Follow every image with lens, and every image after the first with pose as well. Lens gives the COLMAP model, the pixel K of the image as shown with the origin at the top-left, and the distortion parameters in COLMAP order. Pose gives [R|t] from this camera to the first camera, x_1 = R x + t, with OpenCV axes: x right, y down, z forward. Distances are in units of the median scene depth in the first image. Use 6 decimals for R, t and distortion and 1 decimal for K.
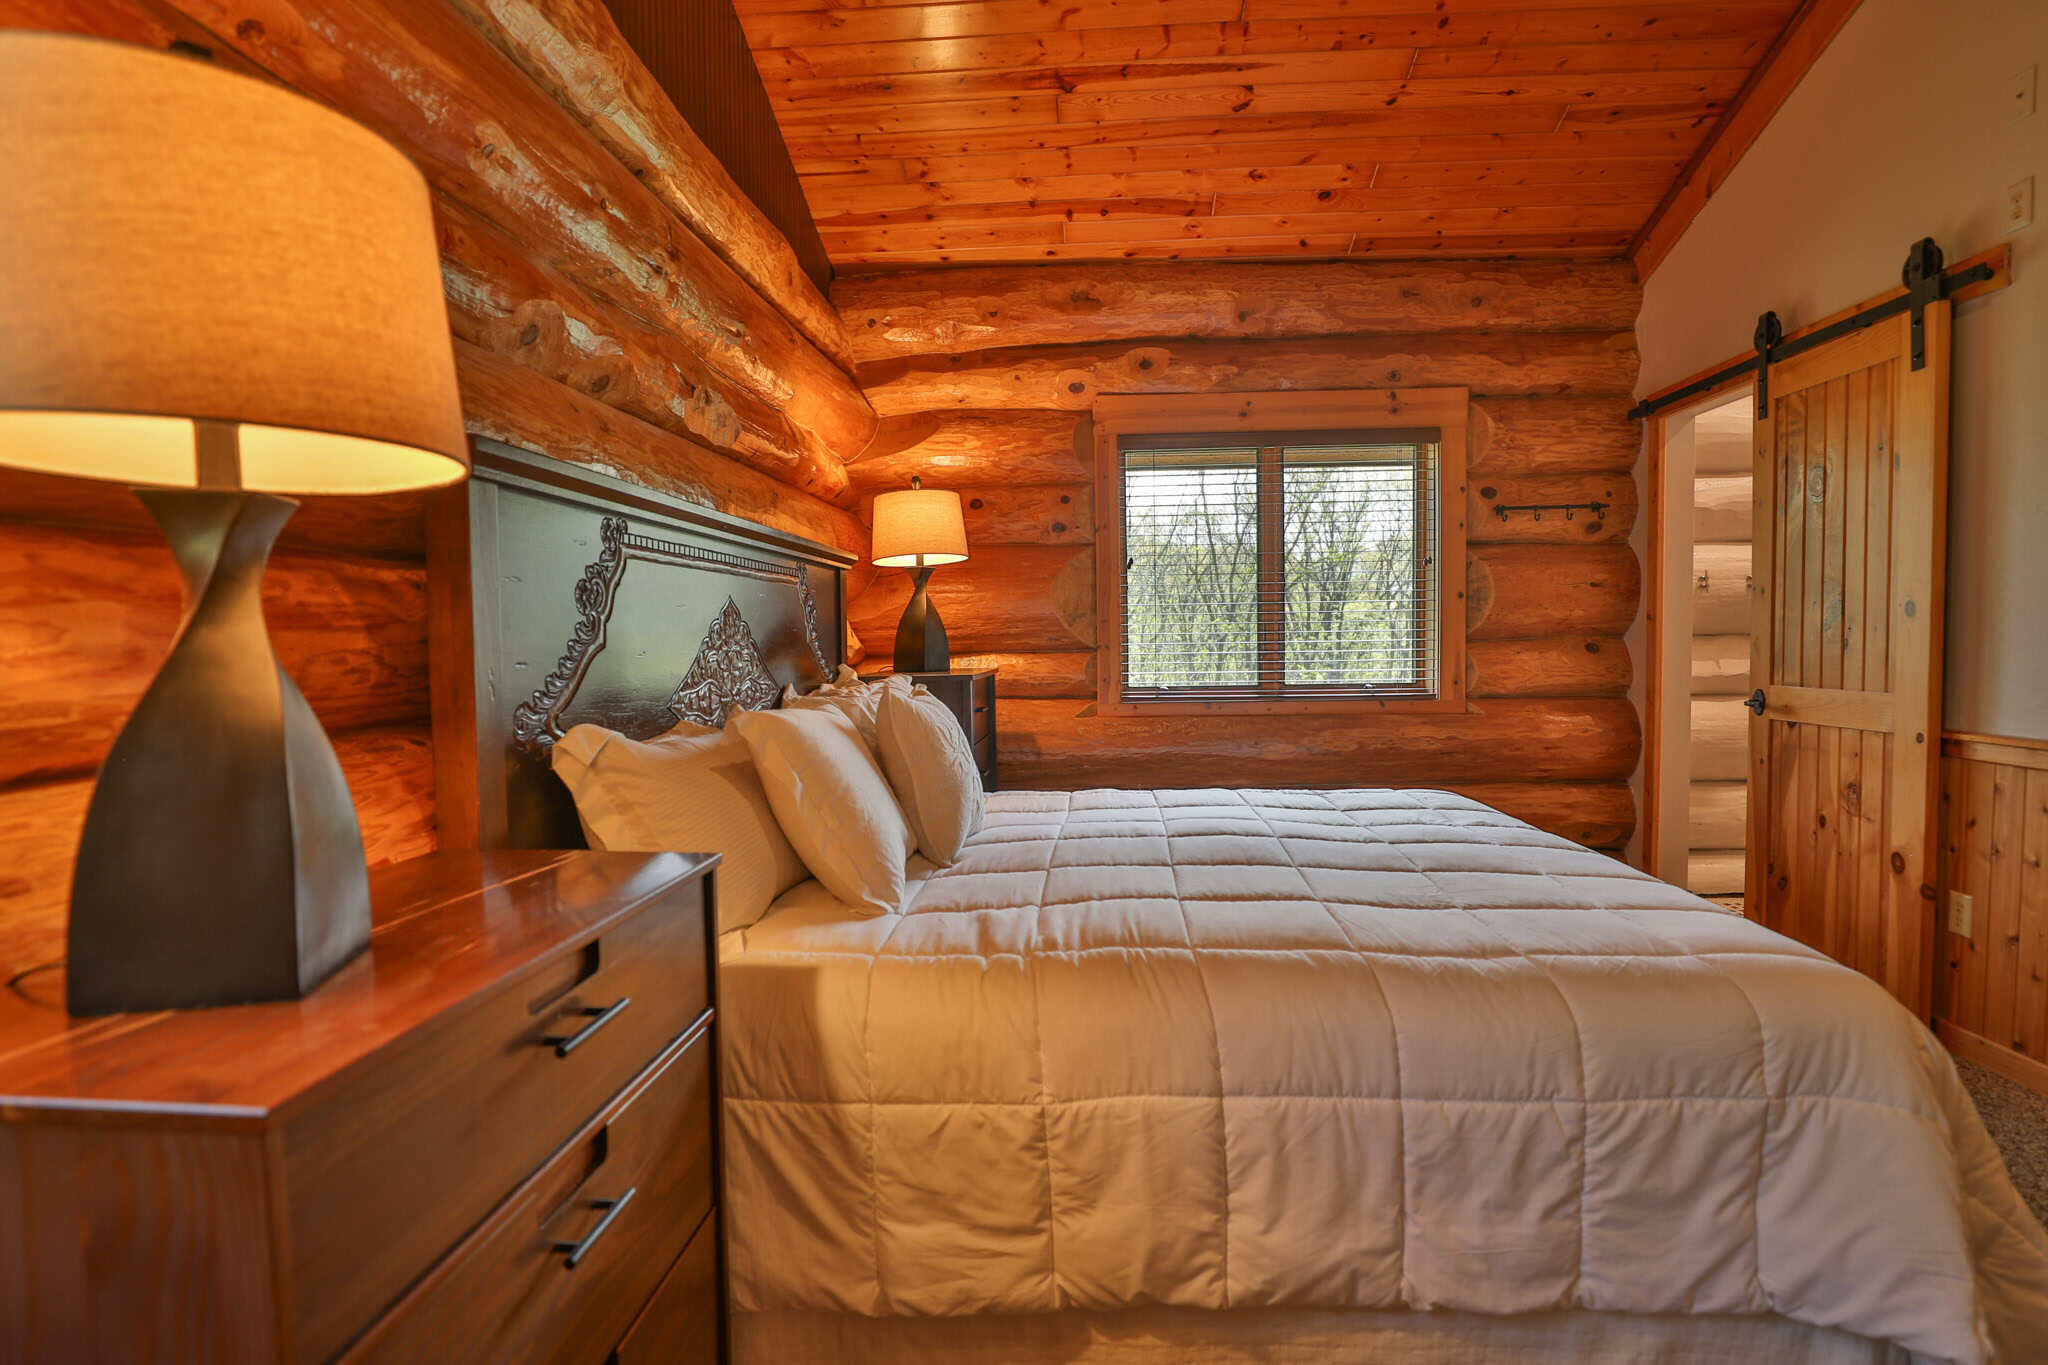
lens RADIAL K [[1039.2, 0, 1024.0], [0, 1039.2, 682.5], [0, 0, 1]] dist [-0.045476, 0.012569]
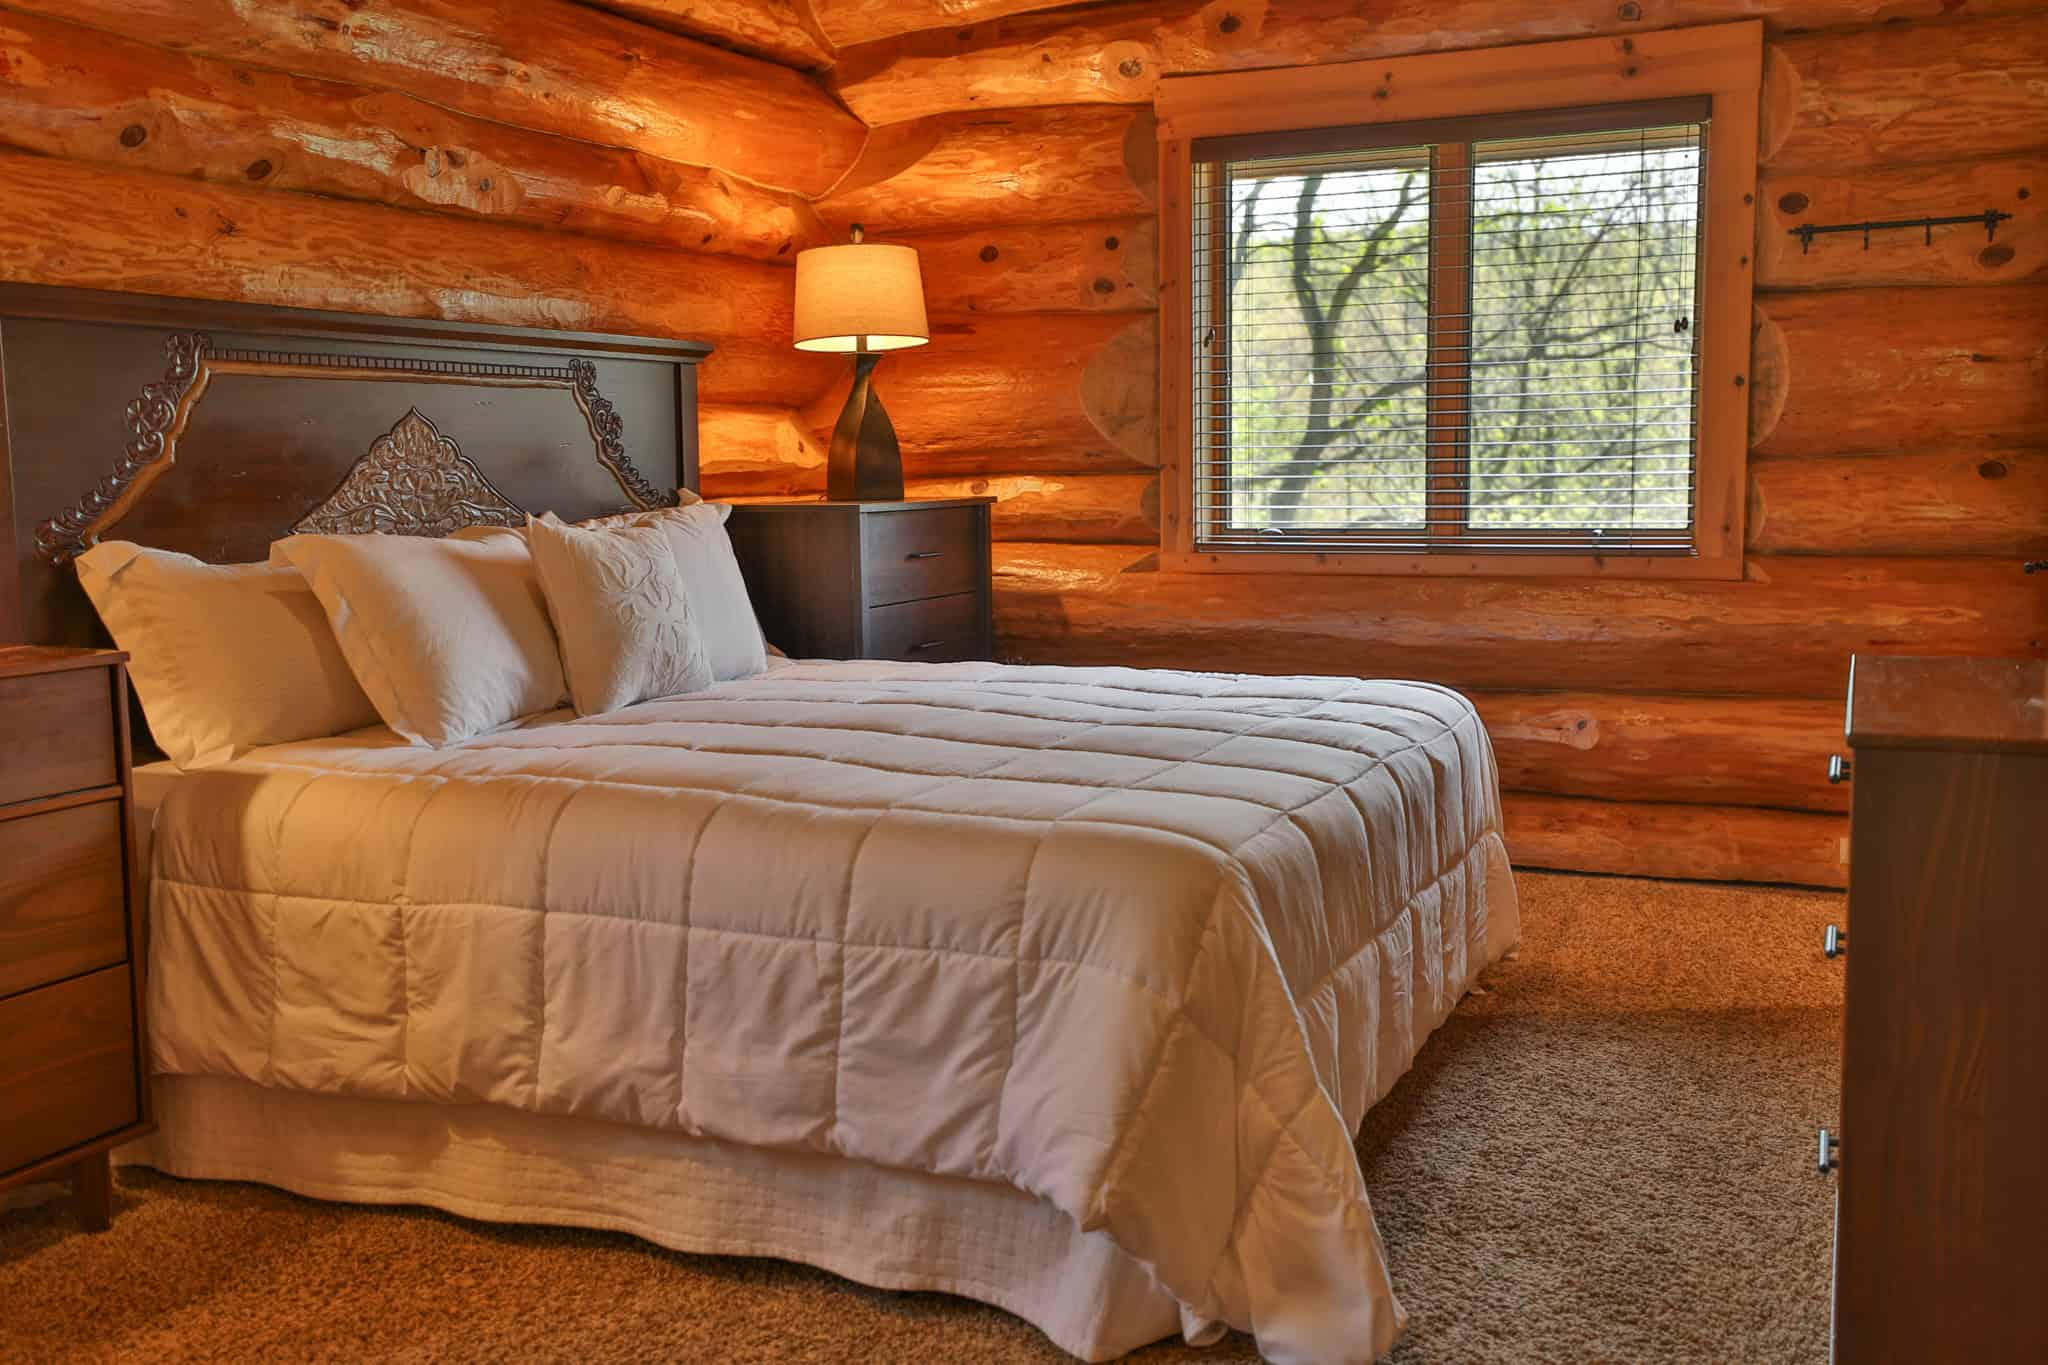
lens RADIAL K [[1955.0, 0, 1024.0], [0, 1955.0, 682.5], [0, 0, 1]] dist [0.023219, 0.015692]
pose [[0.939471, 0.041903, -0.340057, 1.296840], [-0.014983, 0.996568, 0.081407, 0.008545], [0.342301, -0.071385, 0.936875, -0.650322]]
